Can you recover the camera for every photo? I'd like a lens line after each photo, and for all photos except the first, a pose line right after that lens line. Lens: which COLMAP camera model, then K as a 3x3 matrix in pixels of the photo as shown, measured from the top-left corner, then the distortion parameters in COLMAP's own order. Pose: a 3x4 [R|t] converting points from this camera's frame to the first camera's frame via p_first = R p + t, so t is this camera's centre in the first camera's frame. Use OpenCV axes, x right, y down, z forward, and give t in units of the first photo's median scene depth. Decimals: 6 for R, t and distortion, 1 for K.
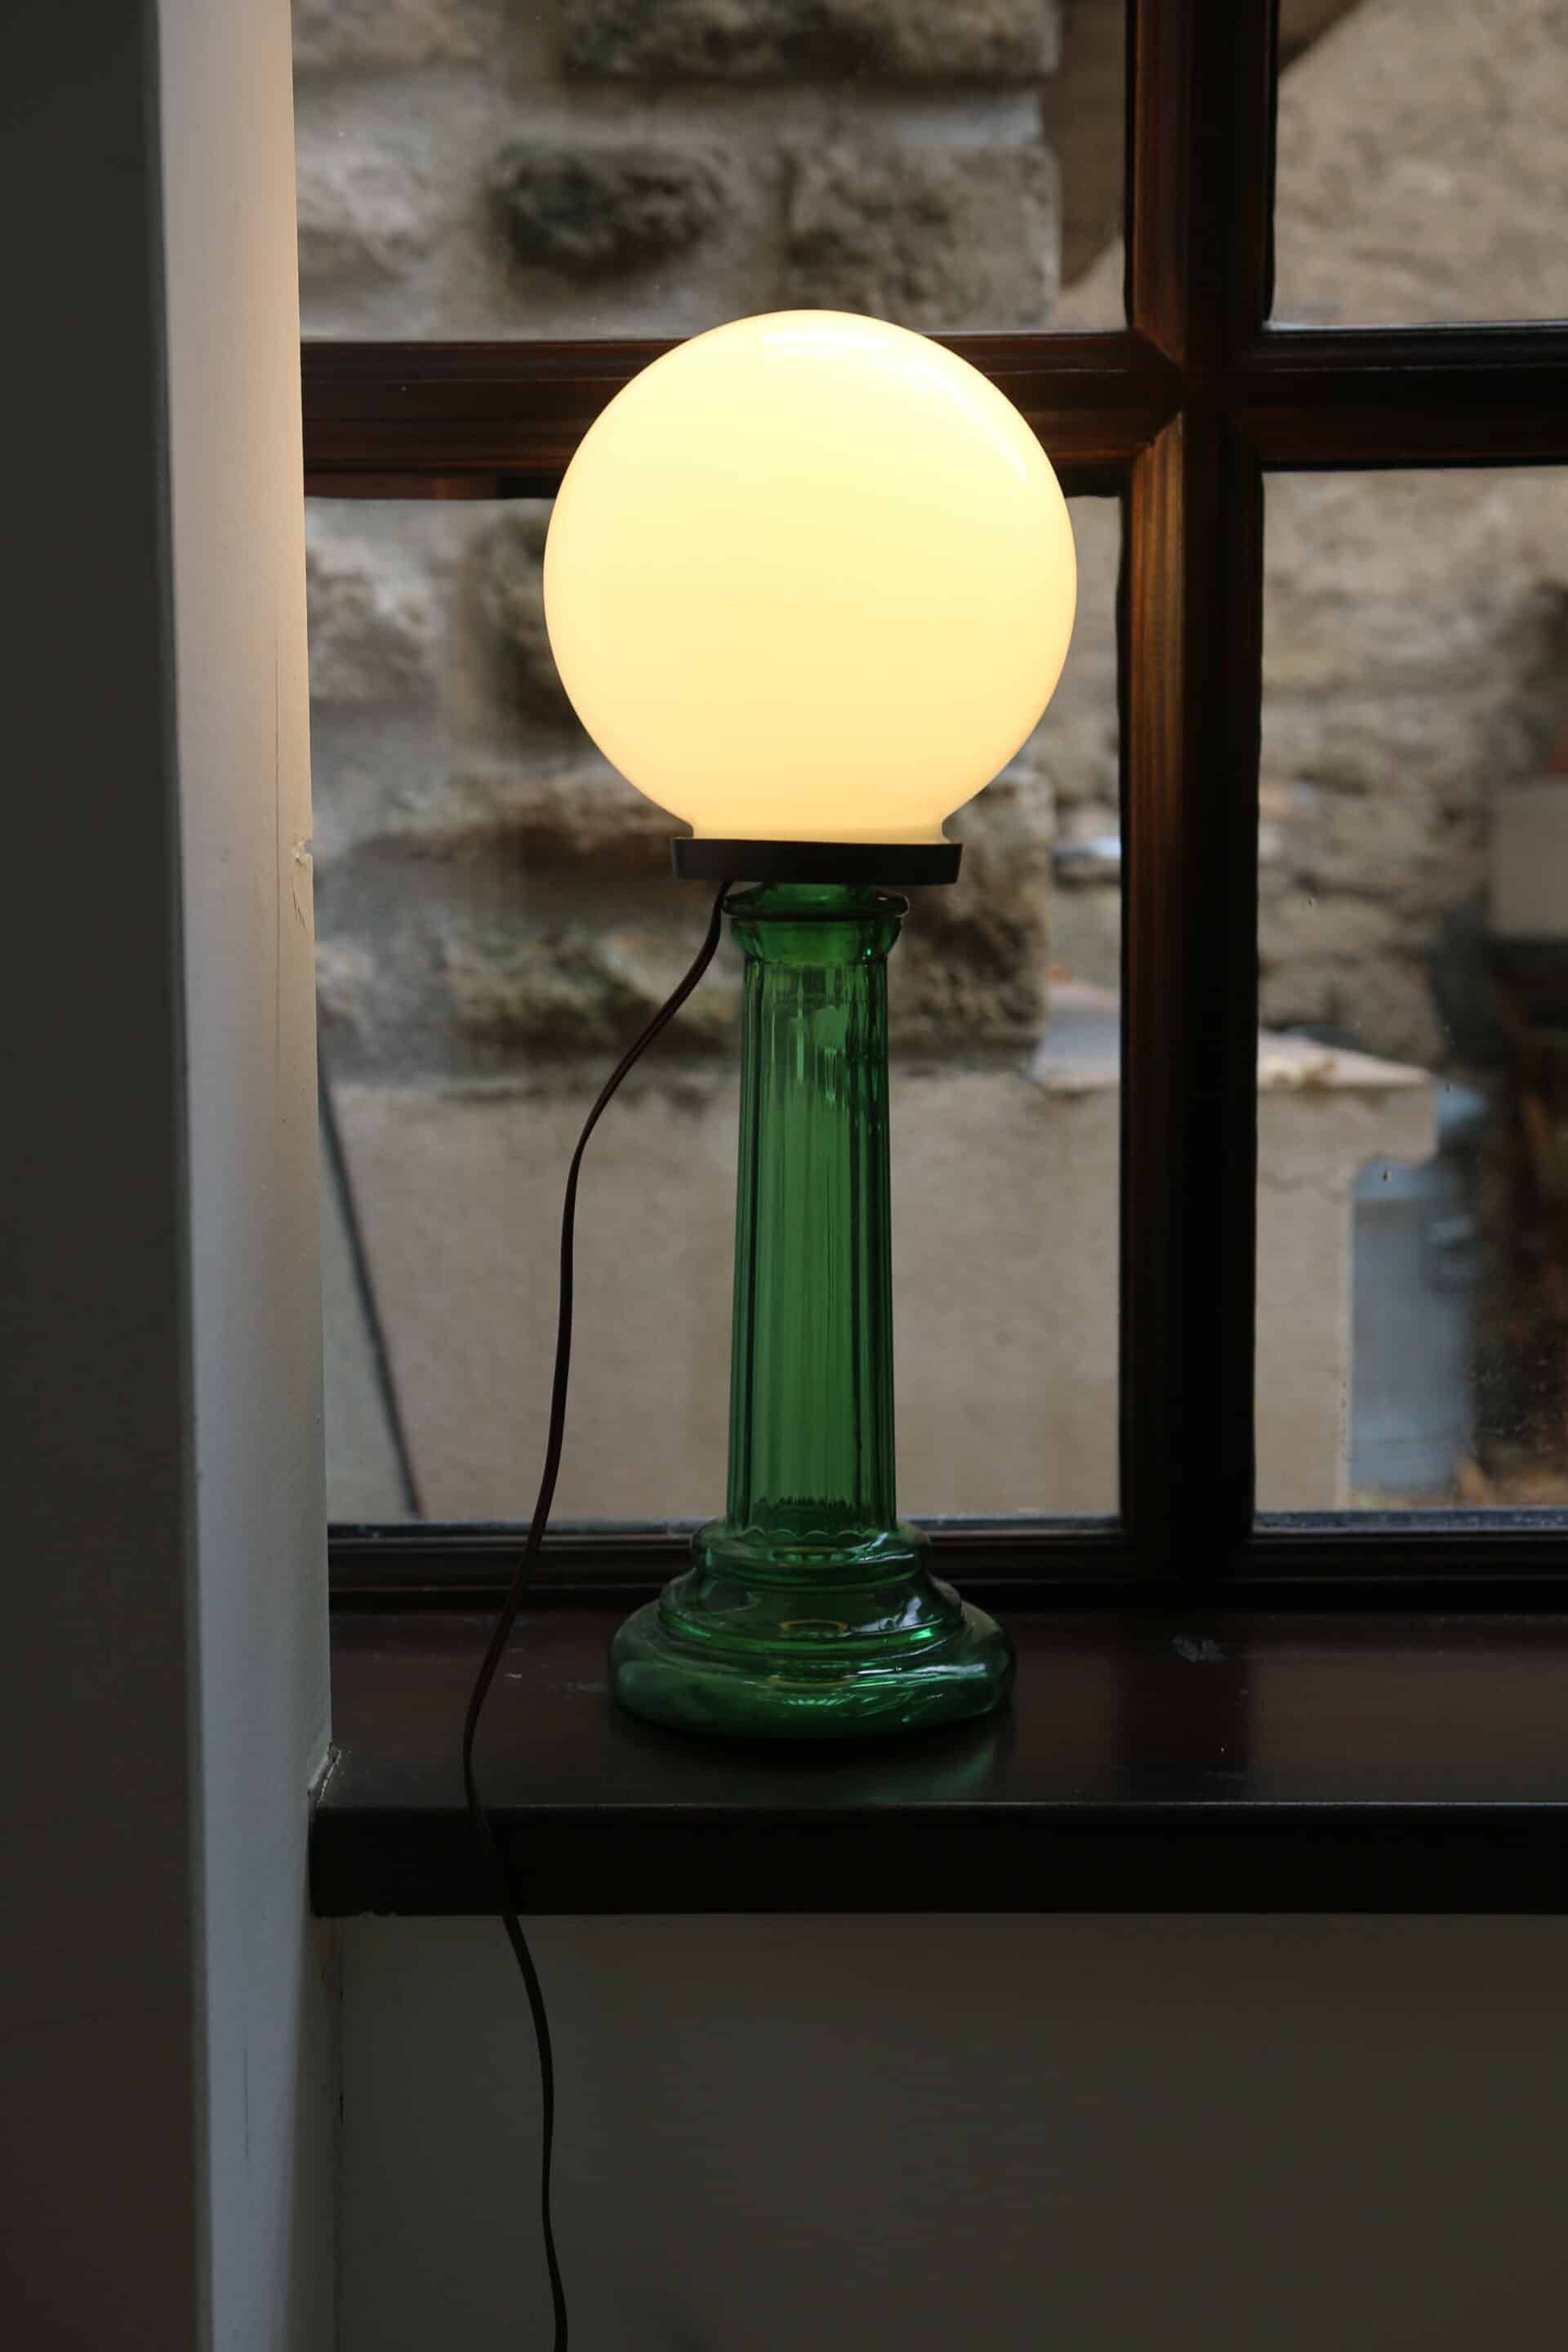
lens RADIAL K [[3335.7, 0, 784.0], [0, 3335.7, 1176.0], [0, 0, 1]] dist [0.134112, 0.008389]
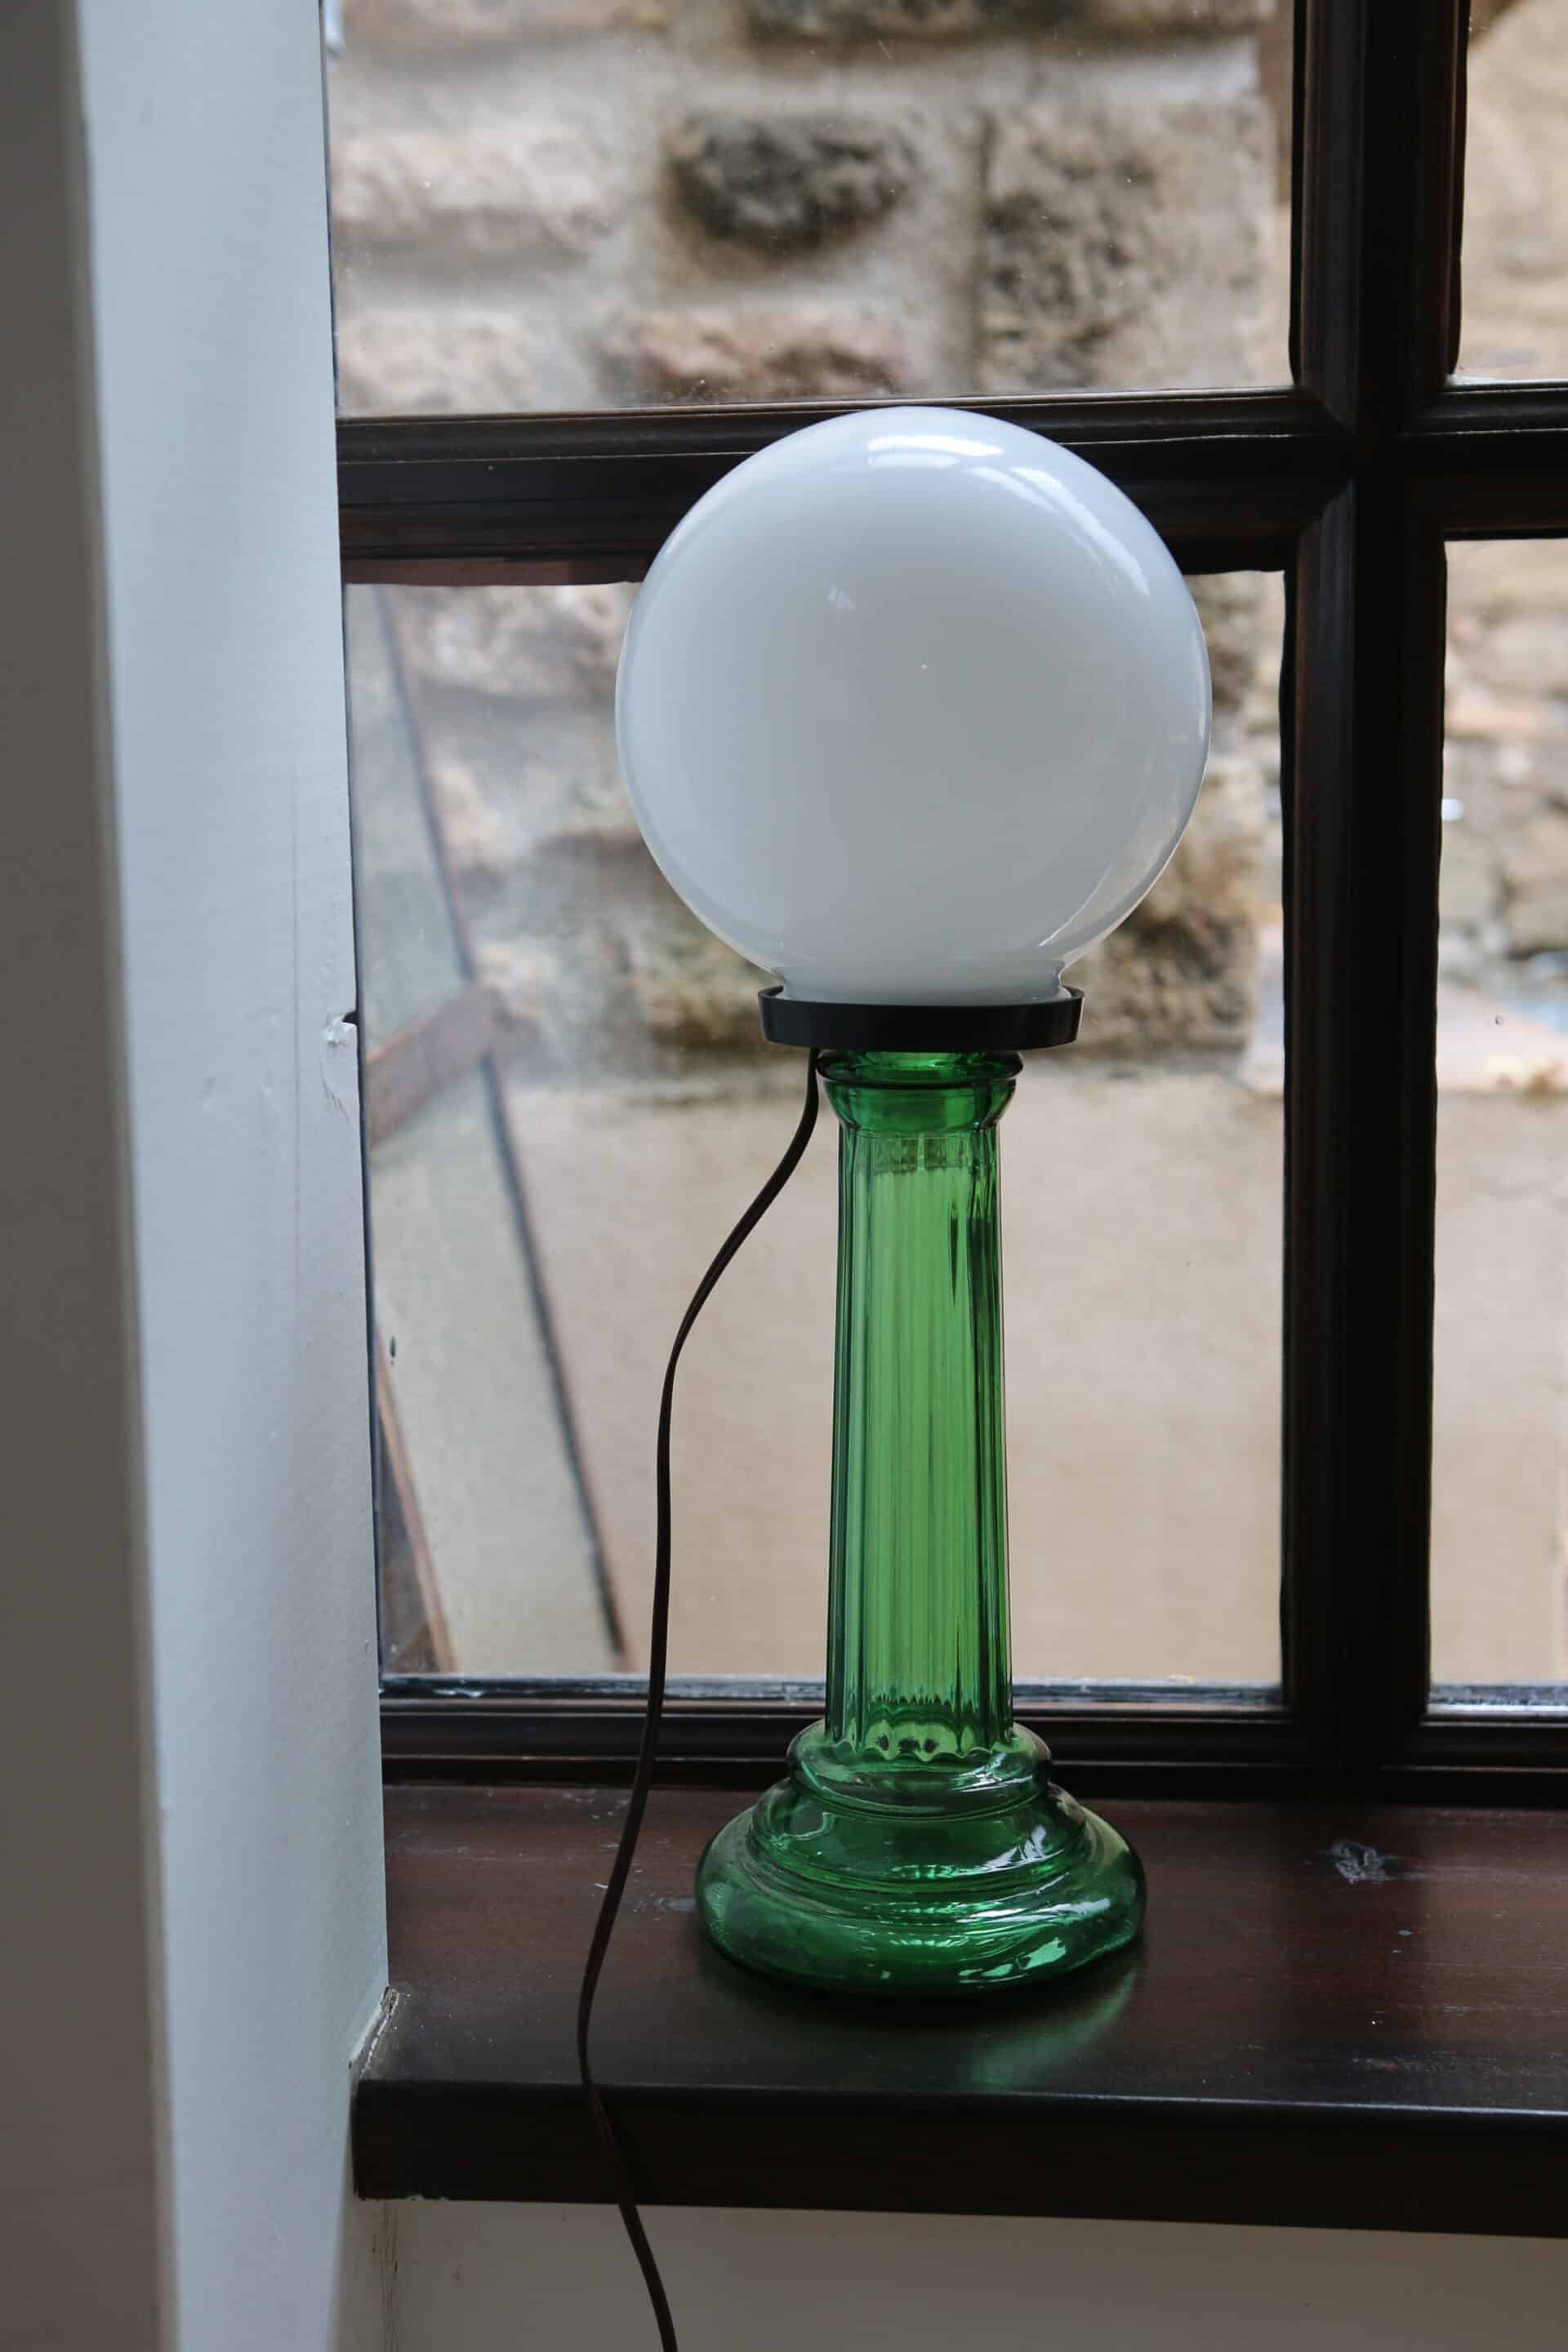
lens RADIAL K [[3254.7, 0, 784.0], [0, 3254.7, 1176.0], [0, 0, 1]] dist [0.128761, 0.028091]
pose [[0.996710, 0.003569, -0.080972, 0.020737], [-0.000373, 0.999222, 0.039445, -0.040717], [0.081049, -0.039285, 0.995936, 0.058385]]
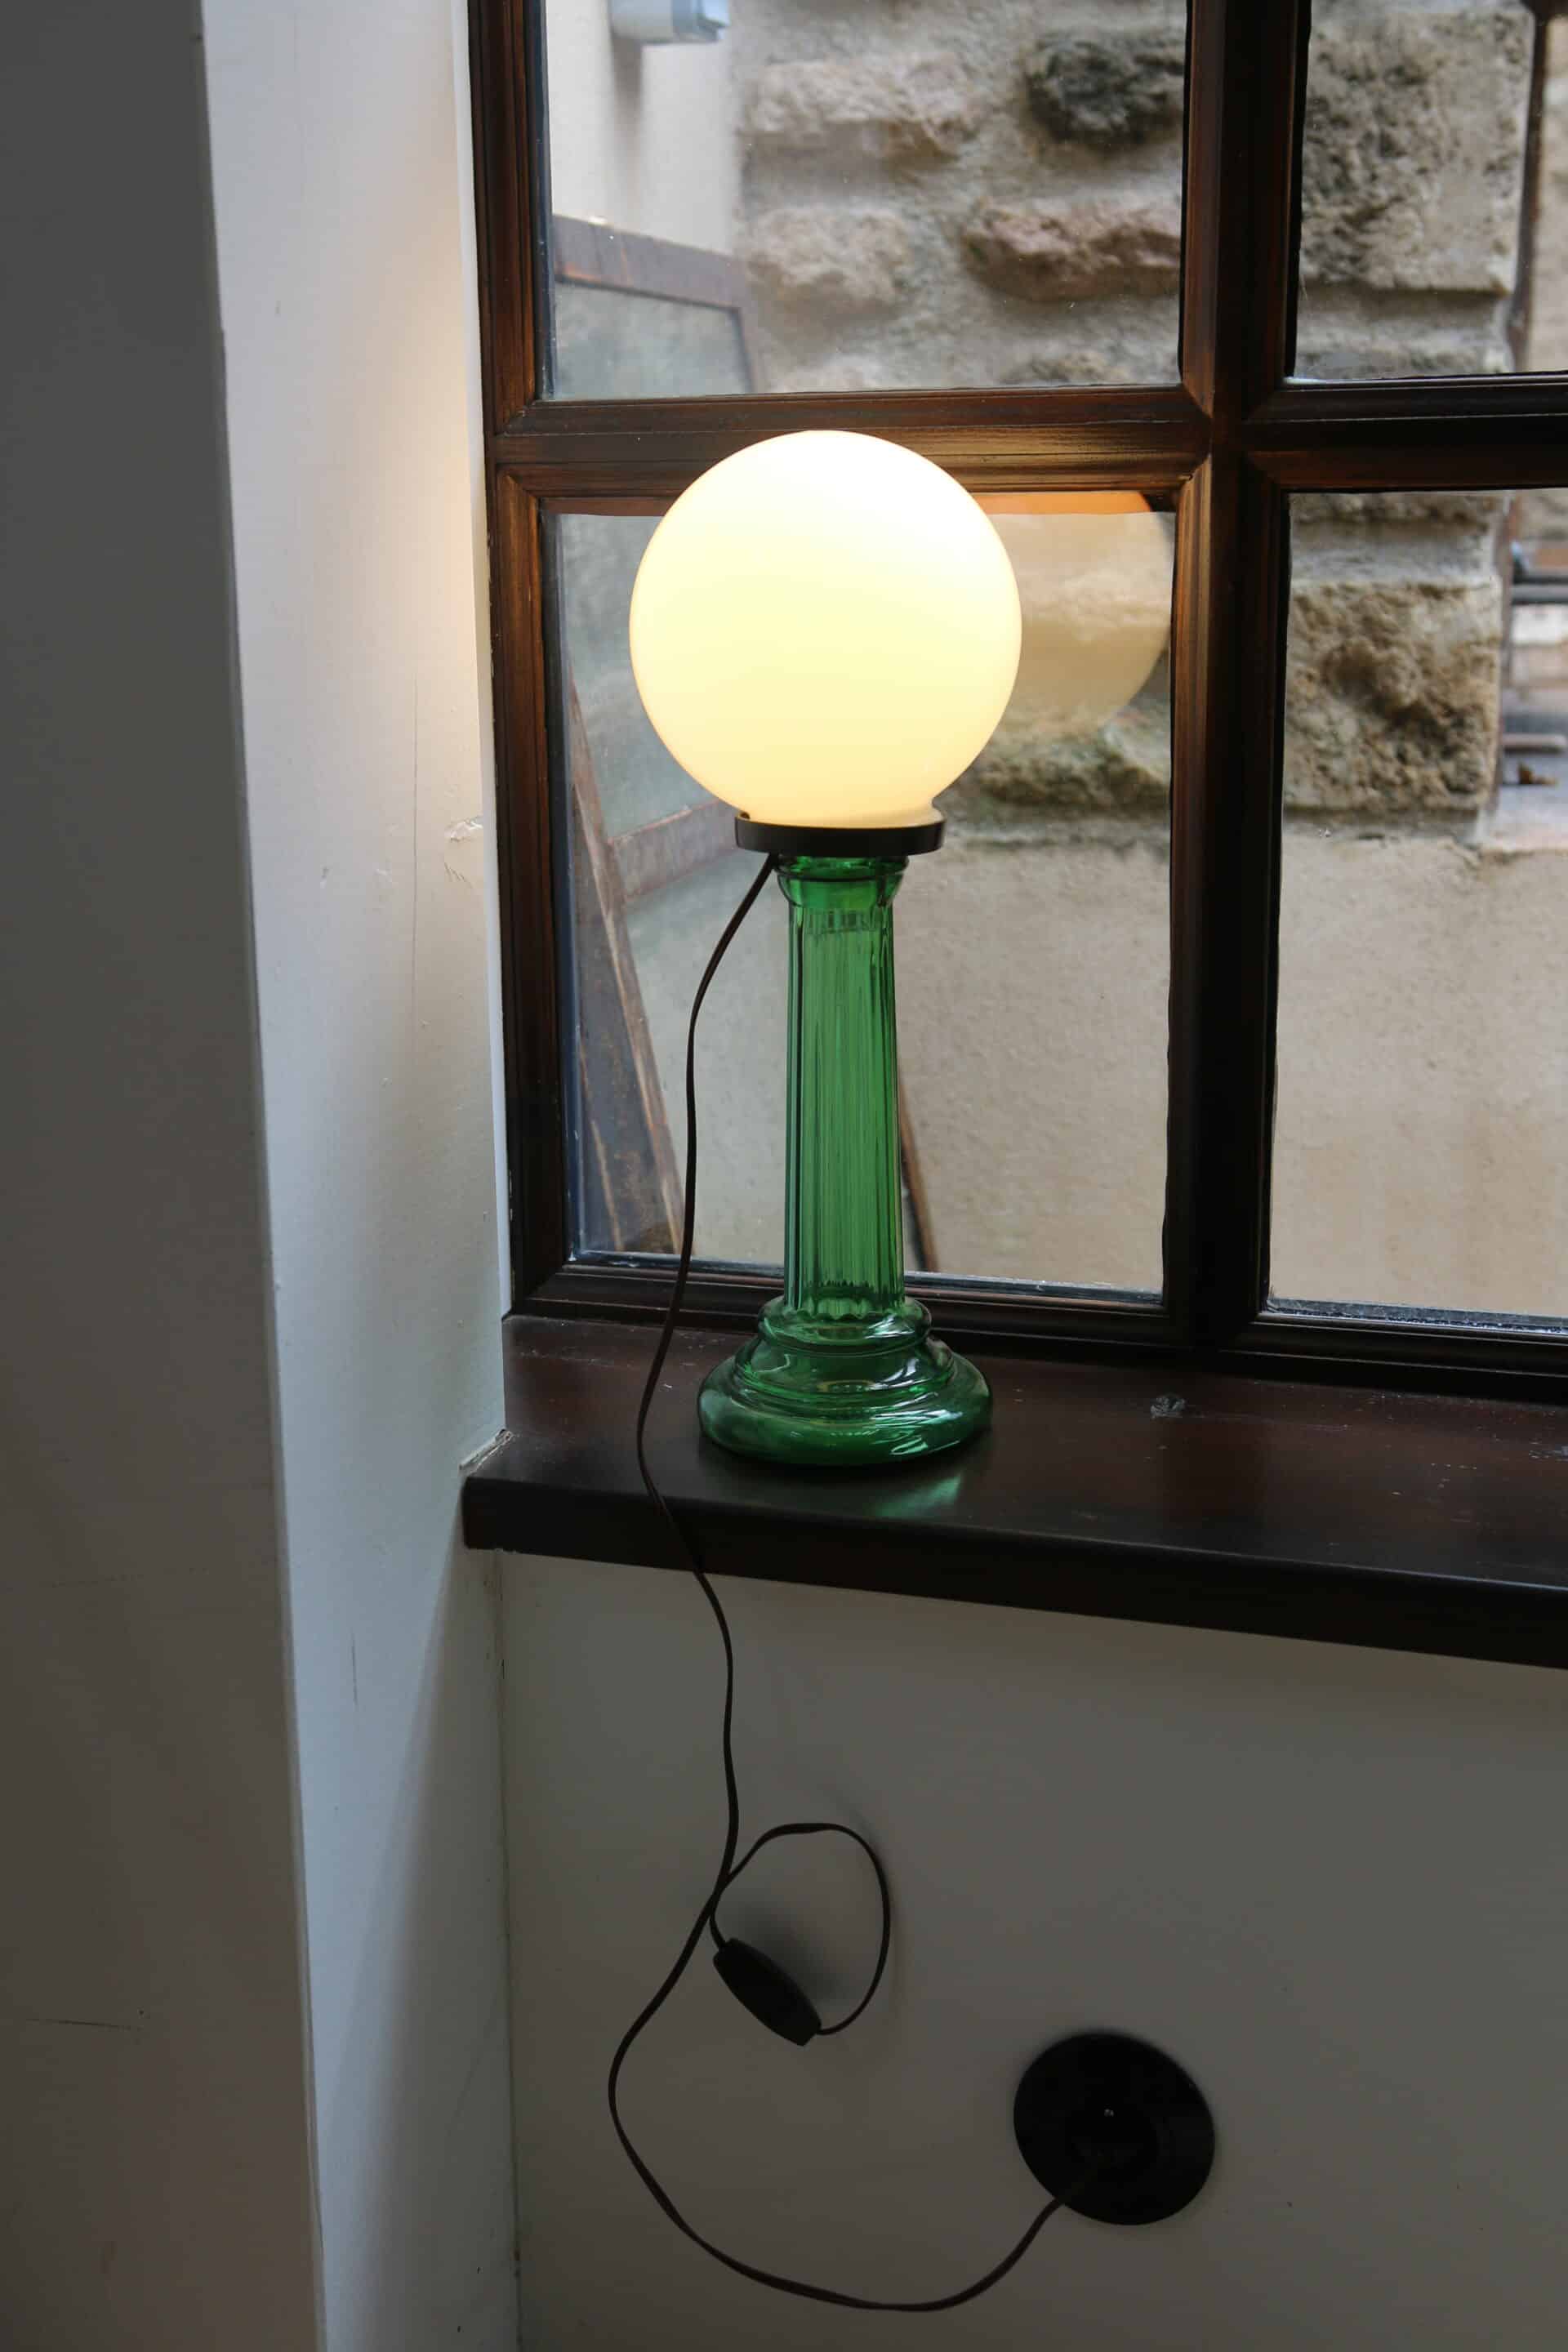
lens RADIAL K [[3061.6, 0, 784.0], [0, 3061.6, 1176.0], [0, 0, 1]] dist [0.127738, 0.058363]
pose [[0.954430, 0.066864, -0.290847, 0.174713], [-0.026020, 0.989511, 0.142096, -0.063527], [0.297298, -0.128053, 0.946159, -0.107572]]
